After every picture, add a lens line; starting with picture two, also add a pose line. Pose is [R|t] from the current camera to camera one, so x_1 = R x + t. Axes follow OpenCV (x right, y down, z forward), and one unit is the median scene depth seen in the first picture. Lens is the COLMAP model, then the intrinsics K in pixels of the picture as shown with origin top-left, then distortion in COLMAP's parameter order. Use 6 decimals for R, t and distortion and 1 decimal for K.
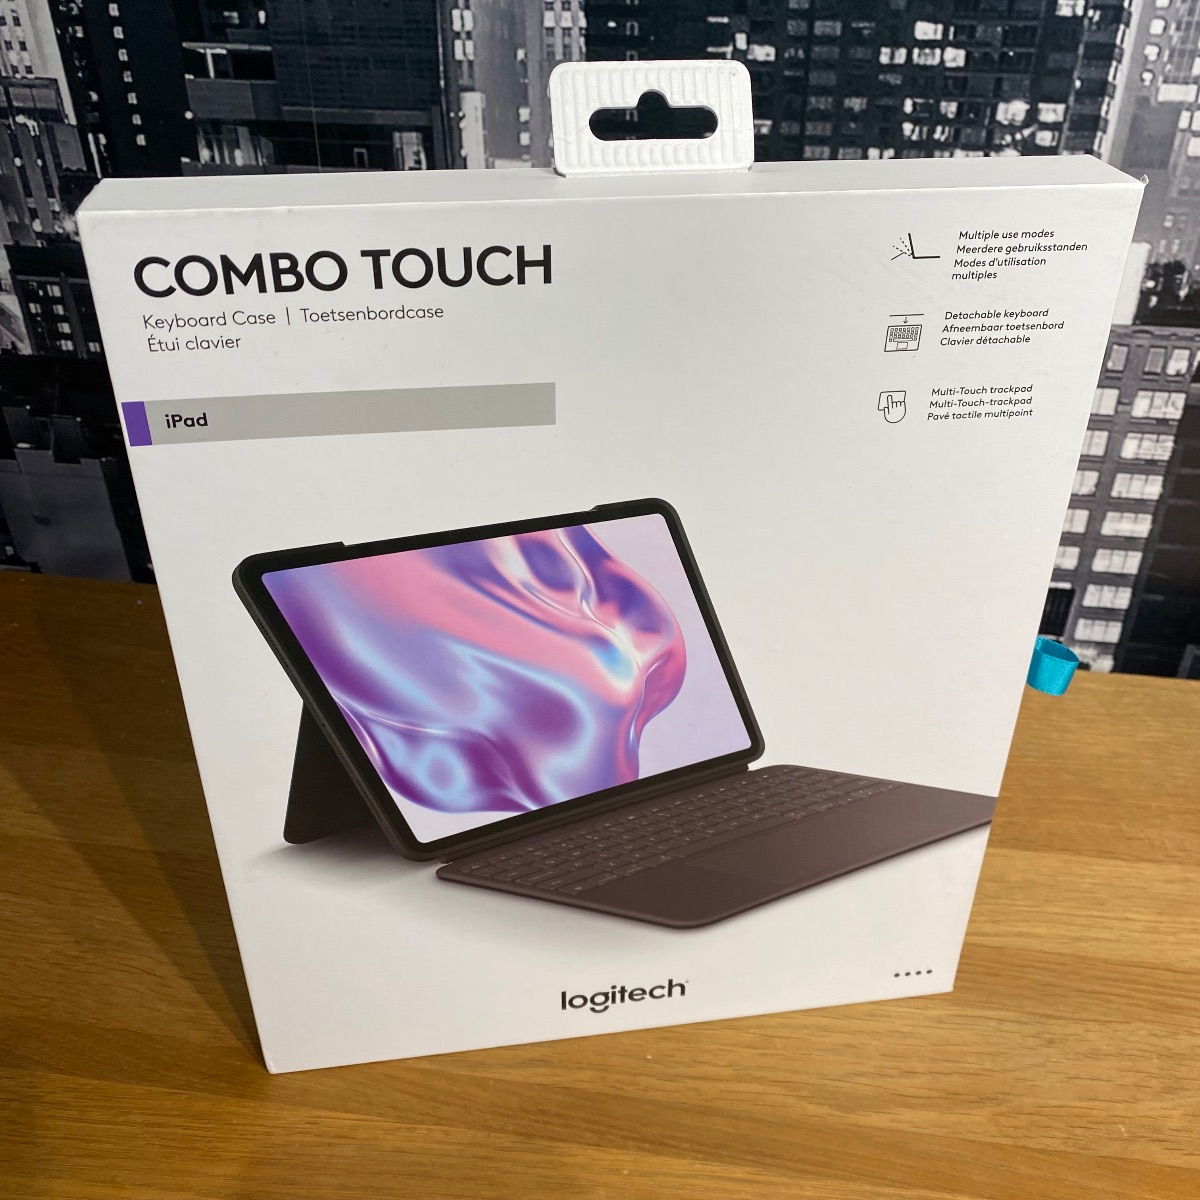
lens RADIAL K [[1238.8, 0, 612.2], [0, 1238.8, 600.0], [0, 0, 1]] dist [0.000603, 0.000000]
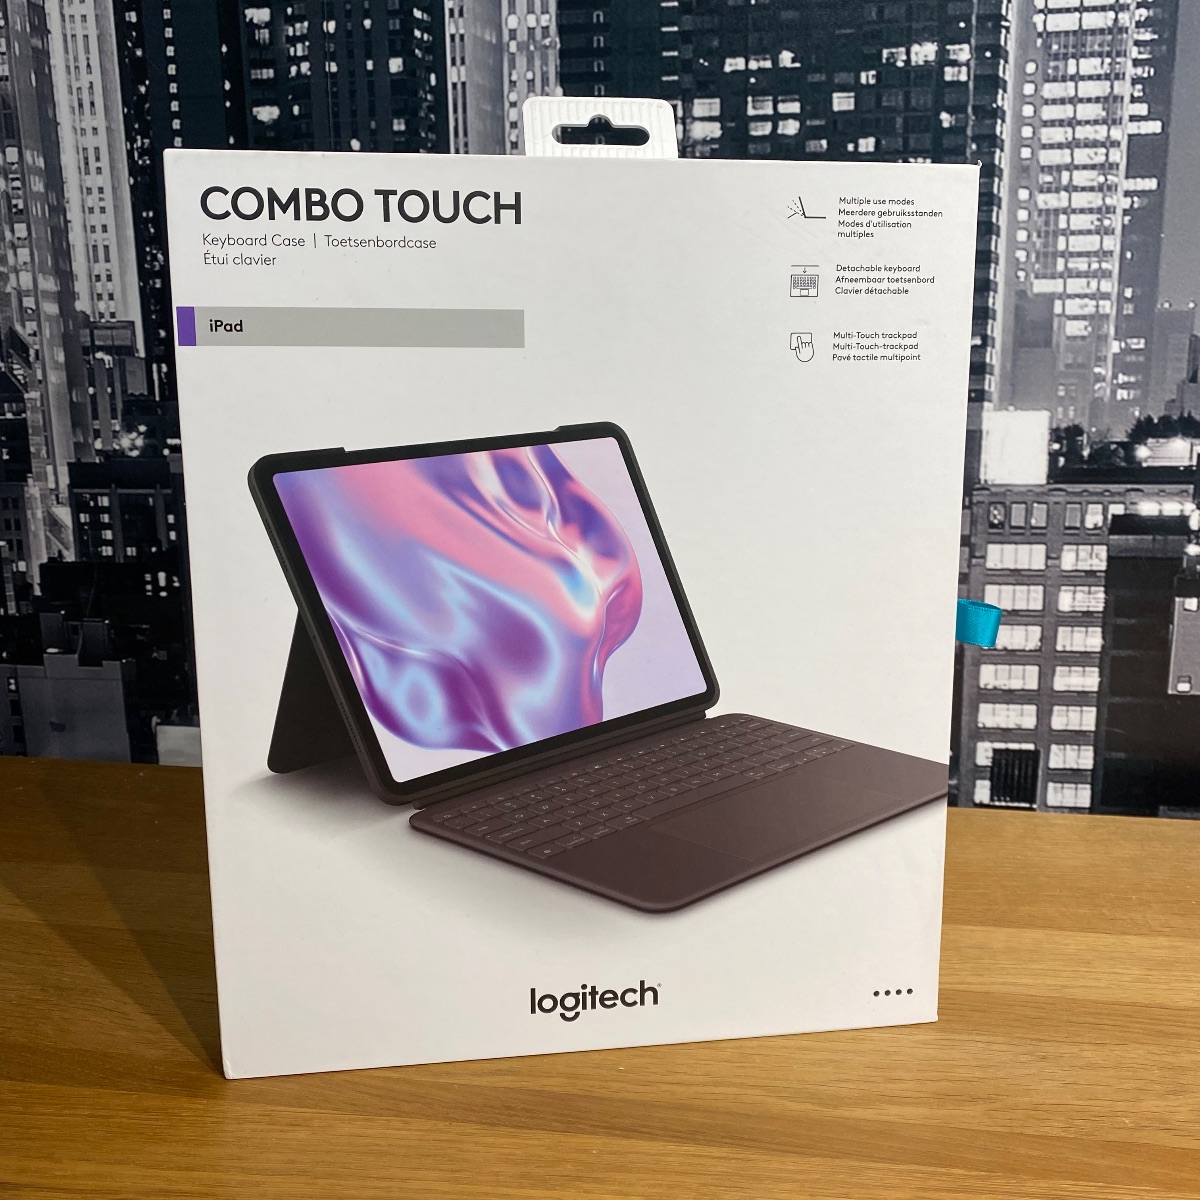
lens RADIAL K [[1238.8, 0, 593.4], [0, 1238.8, 586.2], [0, 0, 1]] dist [0.000603, 0.000000]
pose [[0.999797, -0.012680, -0.015660, 0.025068], [0.005696, 0.923327, -0.383972, 0.355640], [0.019328, 0.383805, 0.923212, -0.024214]]
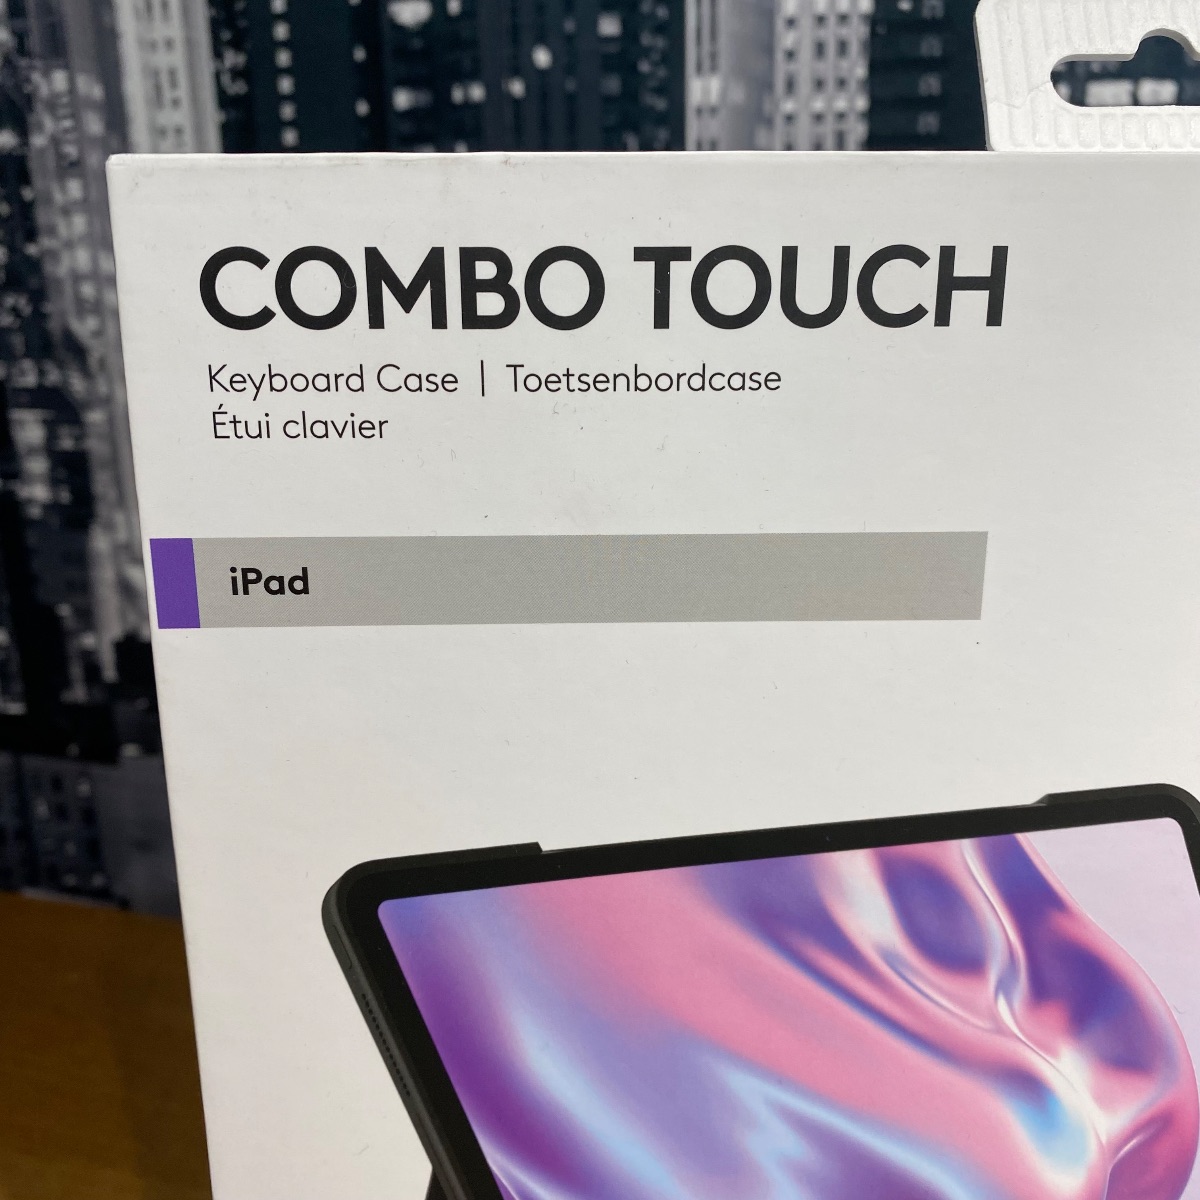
lens RADIAL K [[1238.8, 0, 600.6], [0, 1238.8, 580.8], [0, 0, 1]] dist [0.000603, 0.000000]
pose [[0.990968, 0.018268, -0.132847, -0.085861], [-0.058354, 0.950706, -0.304553, 0.002203], [0.120735, 0.309555, 0.943185, 0.328563]]
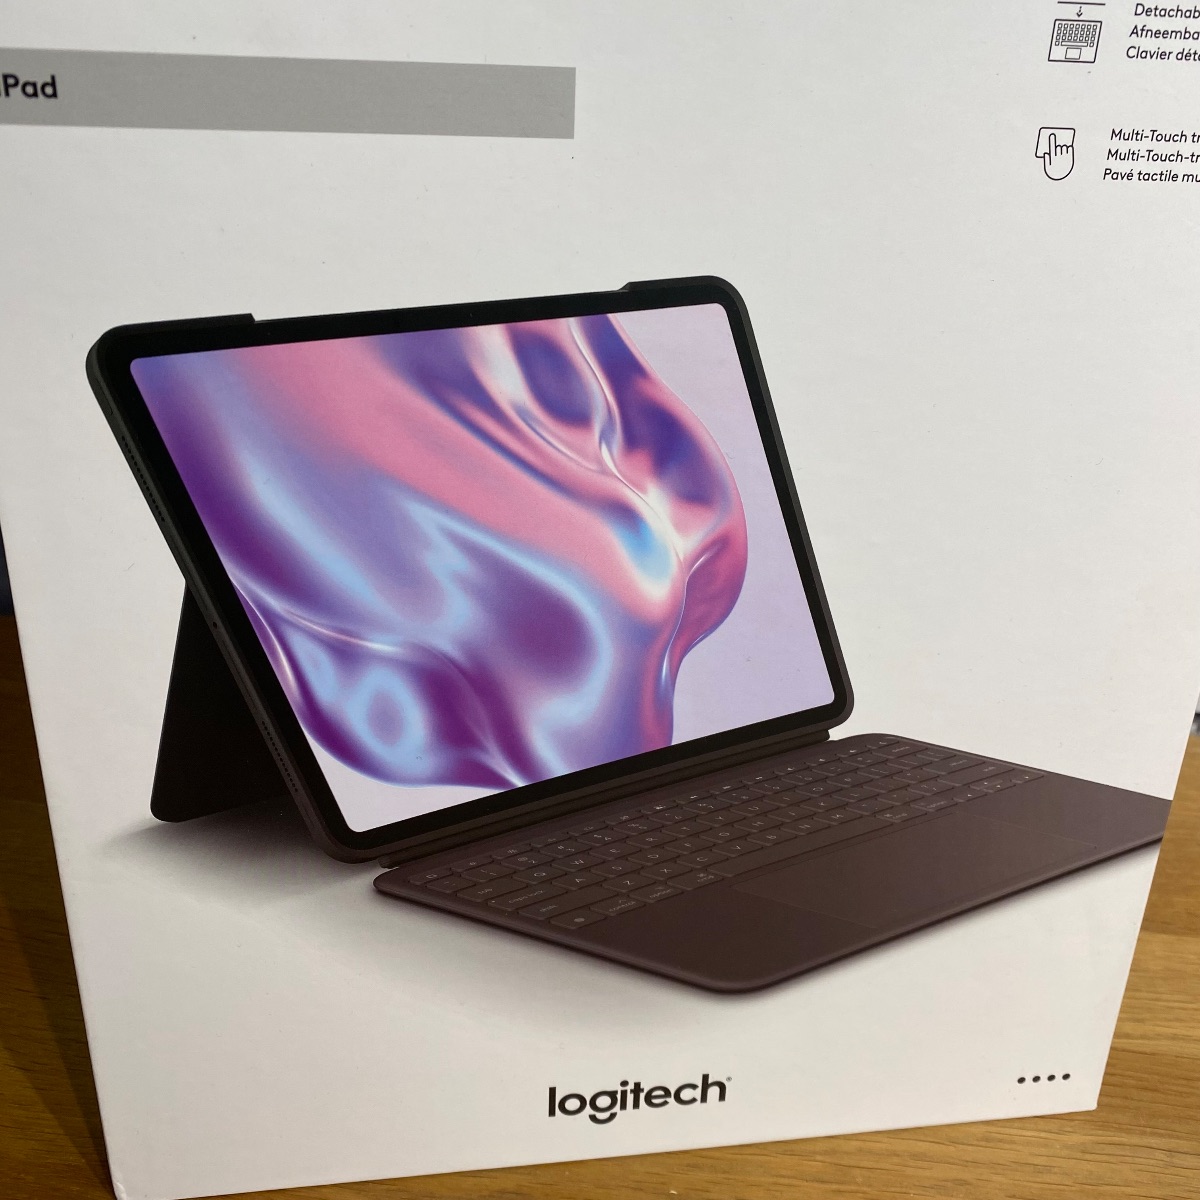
lens RADIAL K [[1238.8, 0, 593.4], [0, 1238.8, 592.0], [0, 0, 1]] dist [0.000603, 0.000000]
pose [[0.999788, 0.020547, 0.001180, -0.020163], [-0.020052, 0.985398, -0.169084, 0.142429], [-0.004637, 0.169025, 0.985601, 0.239175]]
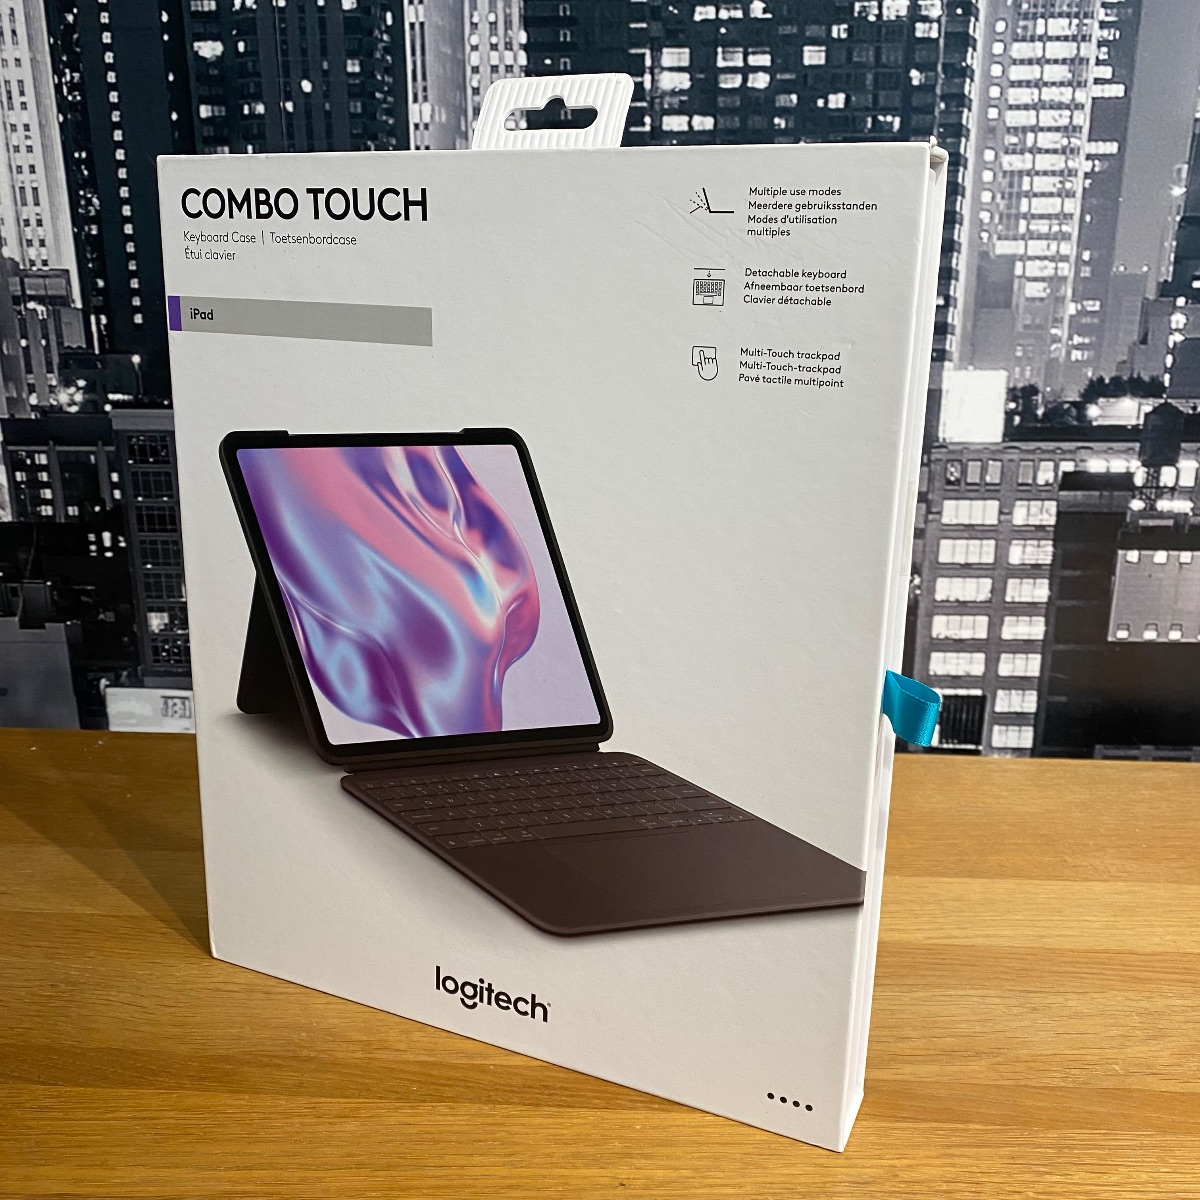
lens RADIAL K [[1238.8, 0, 588.5], [0, 1238.8, 596.3], [0, 0, 1]] dist [0.000603, 0.000000]
pose [[0.996495, -0.029349, 0.078329, -0.077371], [0.051610, 0.952663, -0.299617, 0.294332], [-0.065827, 0.302610, 0.950839, -0.049679]]
